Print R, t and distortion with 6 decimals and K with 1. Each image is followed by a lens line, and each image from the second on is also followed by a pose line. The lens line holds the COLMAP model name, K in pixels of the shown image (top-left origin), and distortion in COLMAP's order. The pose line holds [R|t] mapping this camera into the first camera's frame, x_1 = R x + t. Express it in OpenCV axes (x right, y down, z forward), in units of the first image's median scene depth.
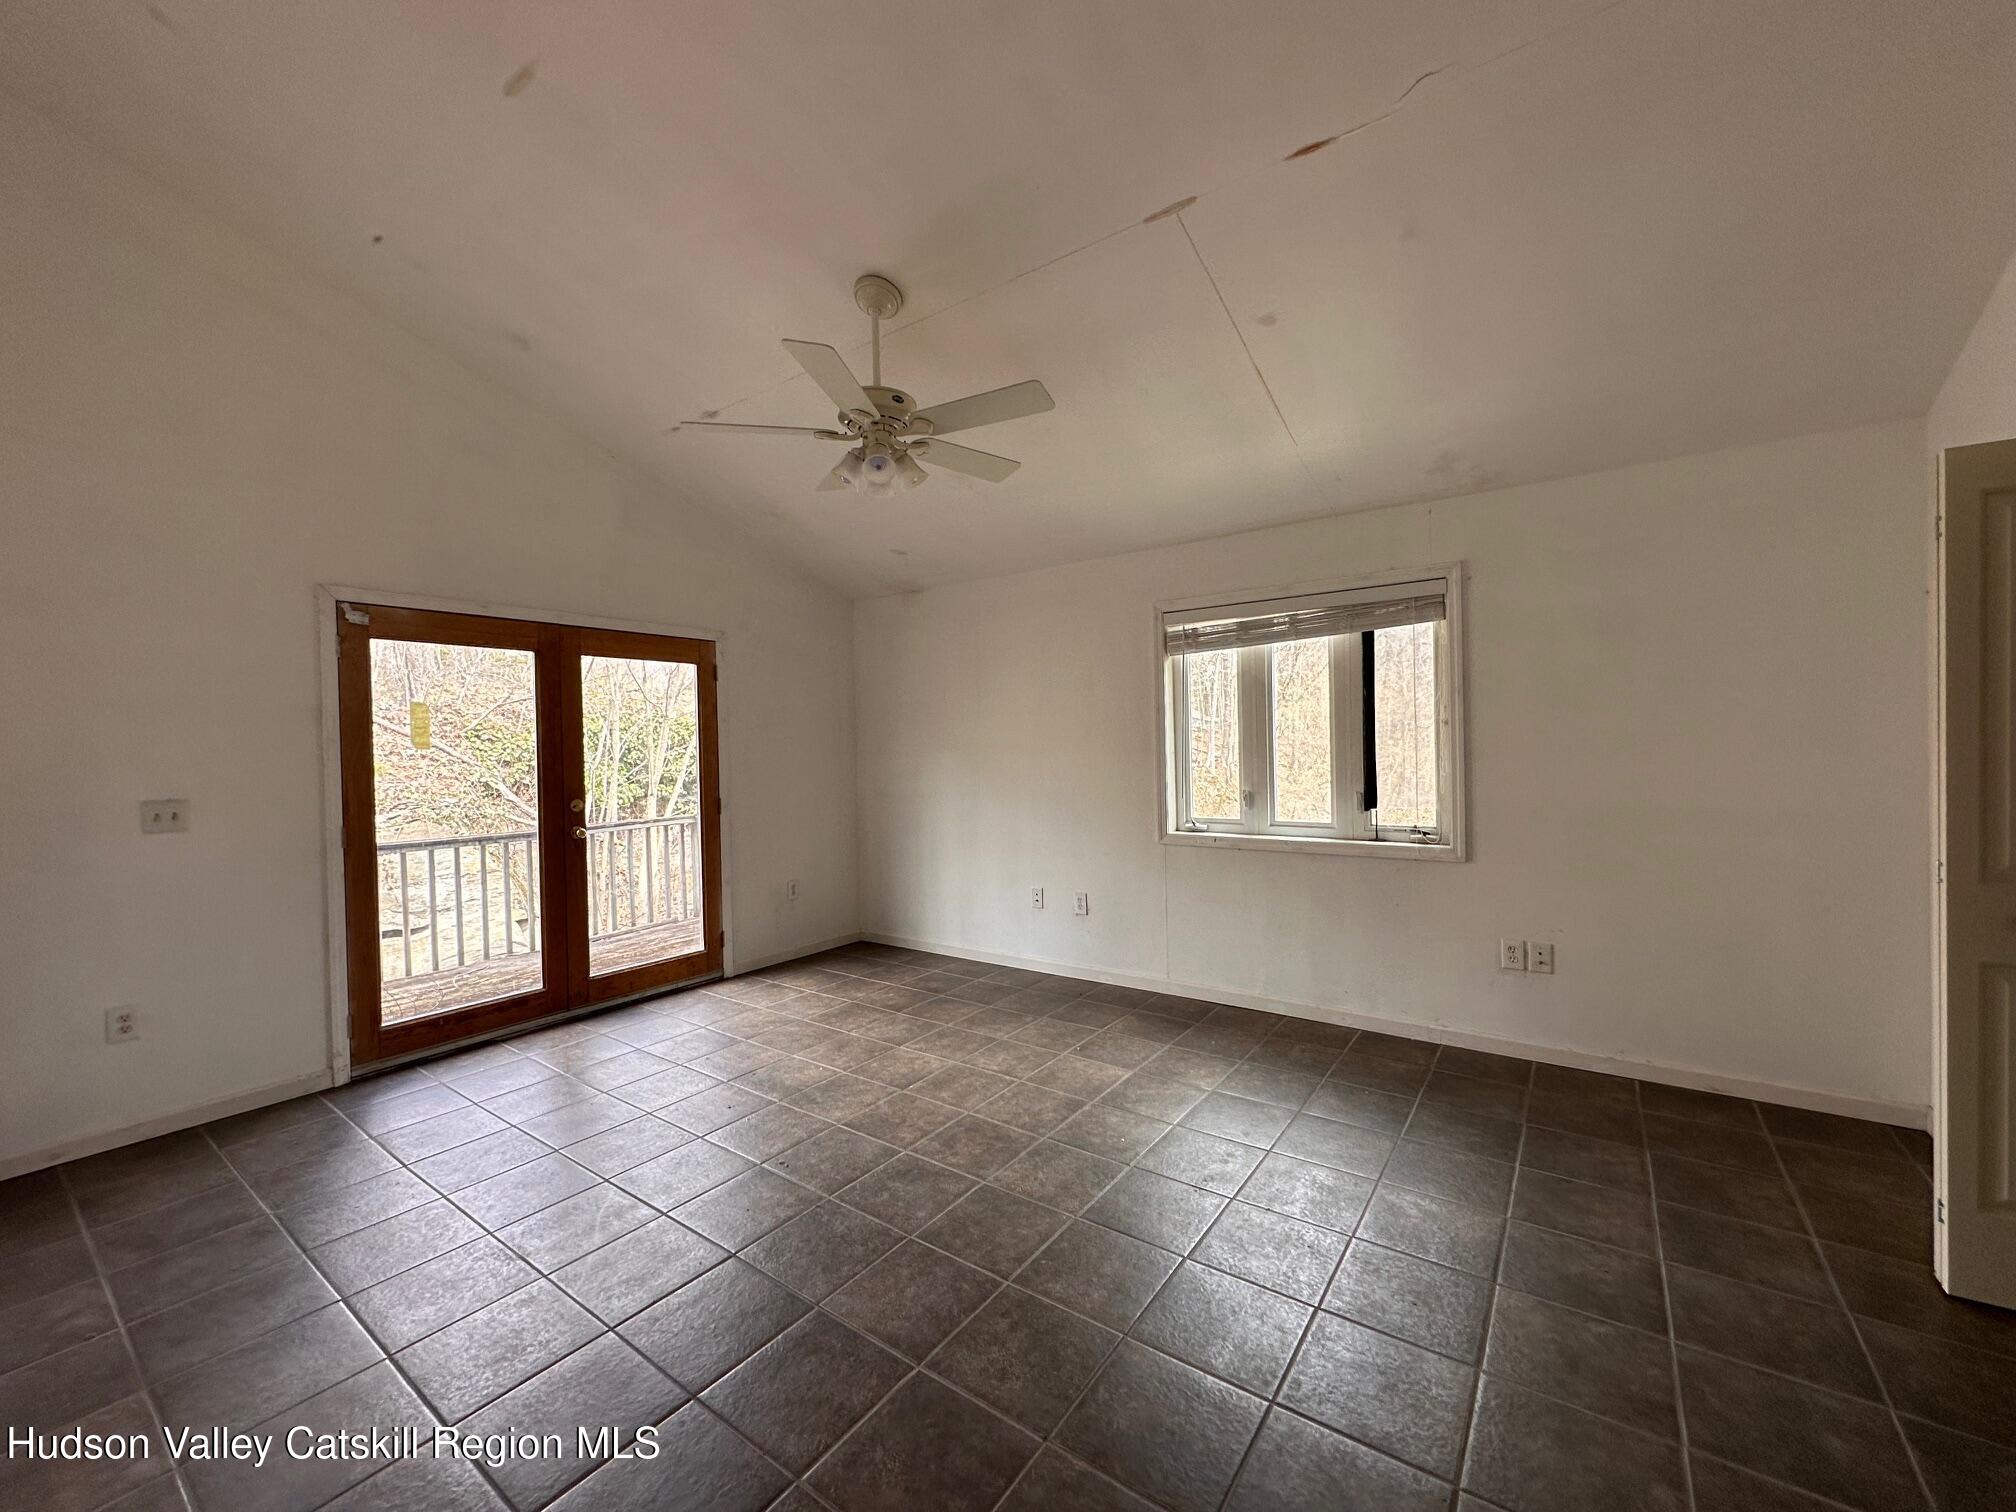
lens RADIAL K [[803.6, 0, 1007.9], [0, 803.6, 757.0], [0, 0, 1]] dist [0.001430, 0.000118]
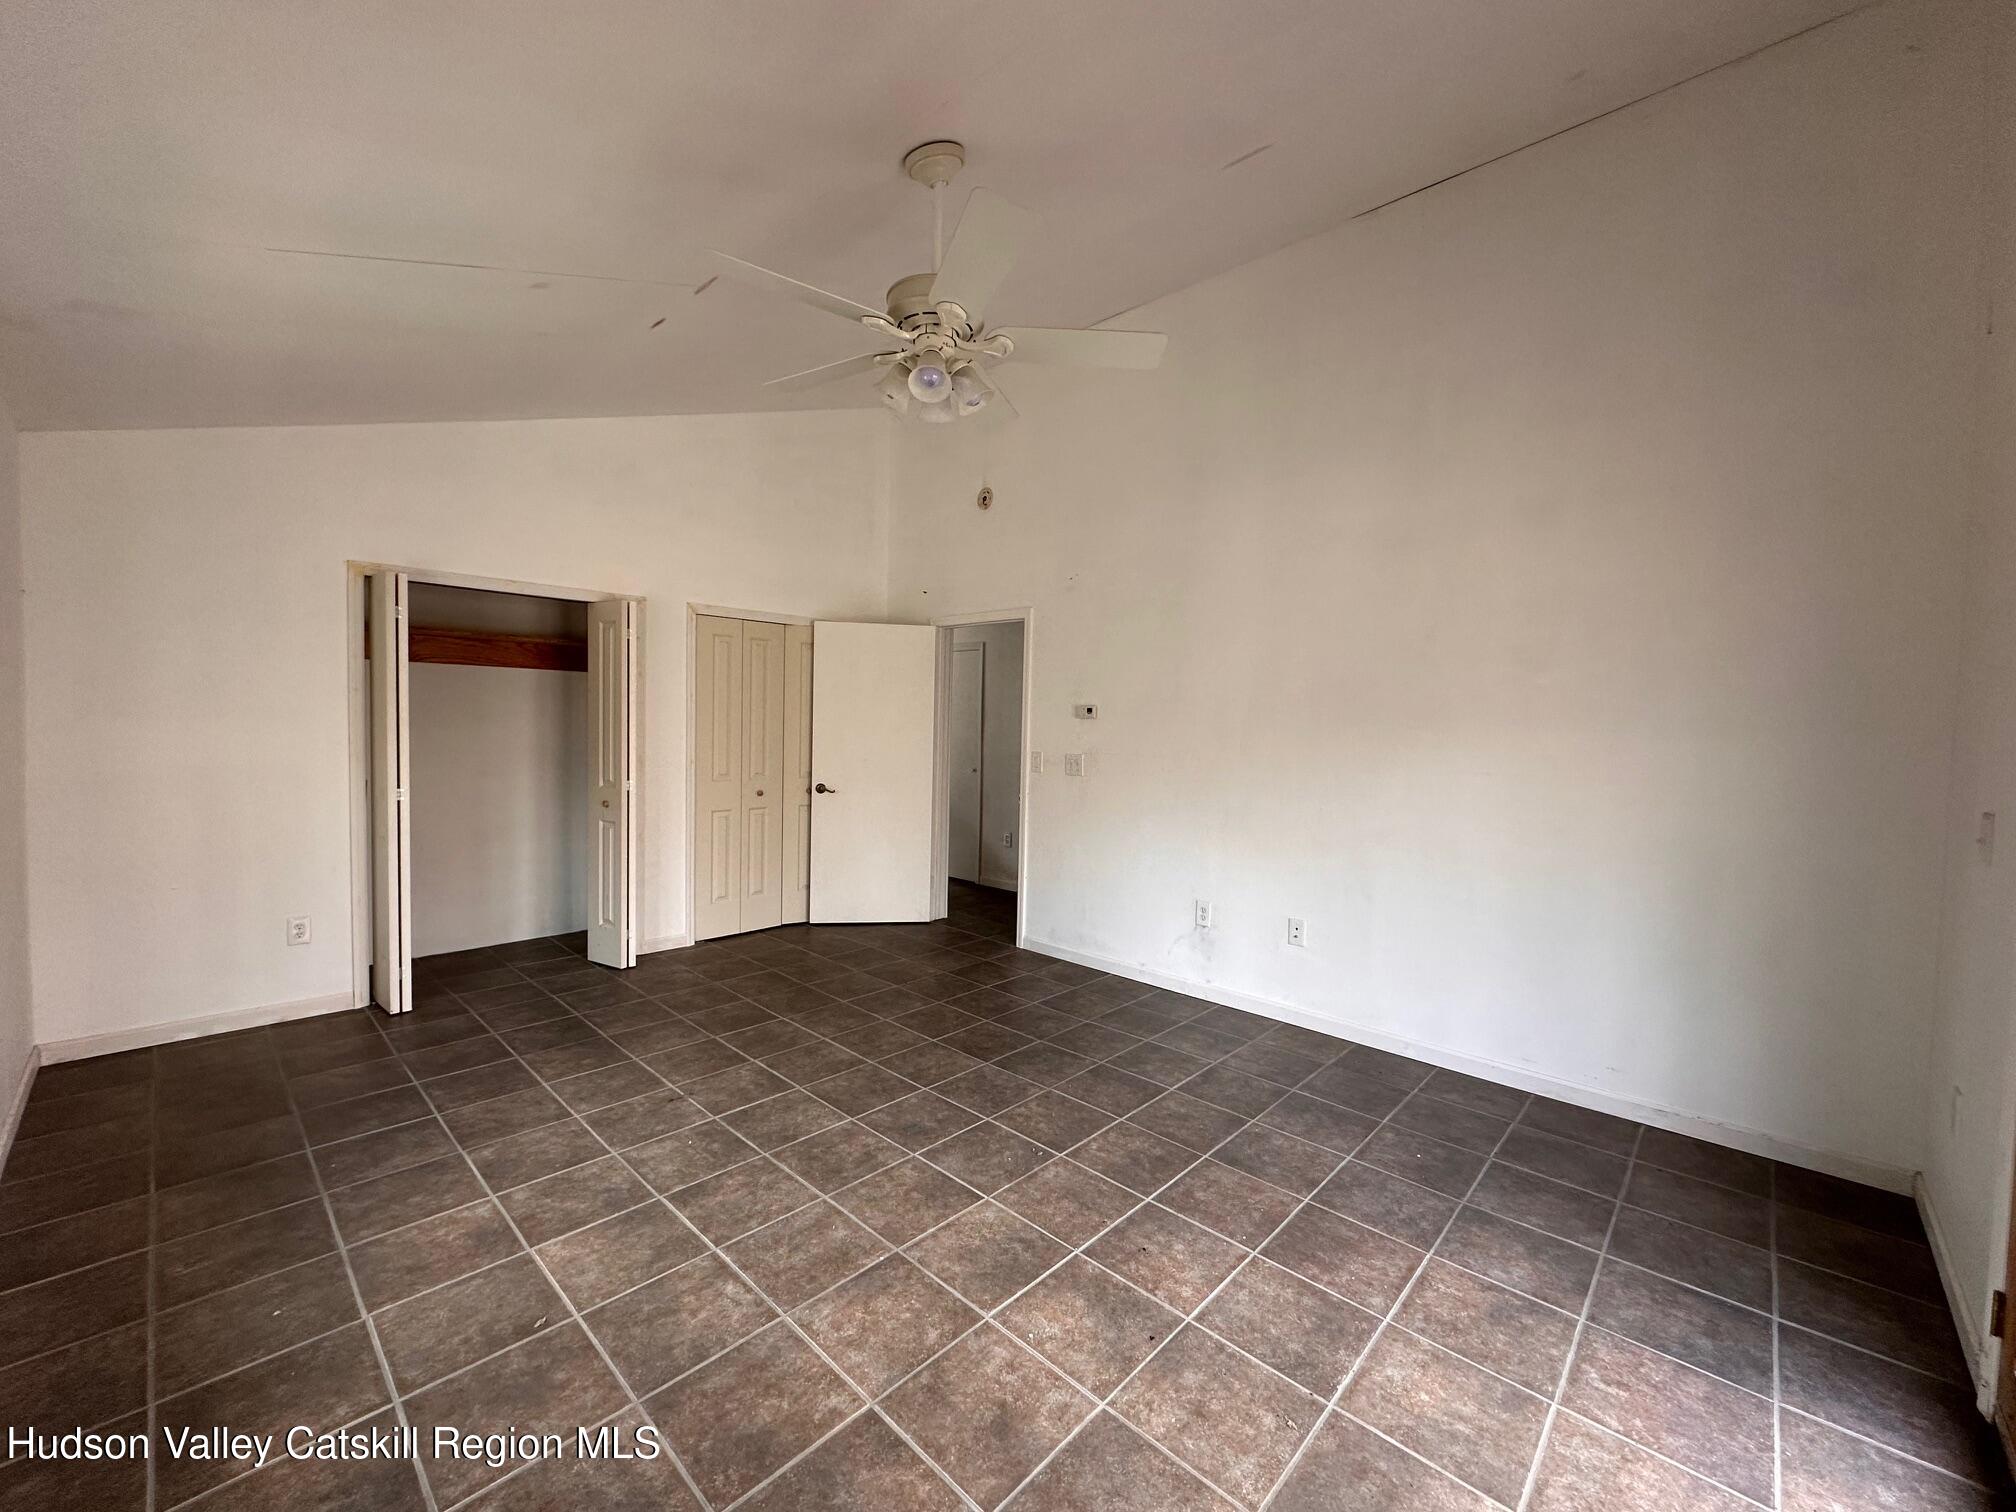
lens RADIAL K [[803.6, 0, 1007.6], [0, 803.6, 757.4], [0, 0, 1]] dist [0.001430, 0.000118]
pose [[-0.991578, -0.004883, 0.129420, -0.332668], [0.002149, 0.998531, 0.054142, -0.029526], [-0.129494, 0.053964, -0.990111, 1.766917]]
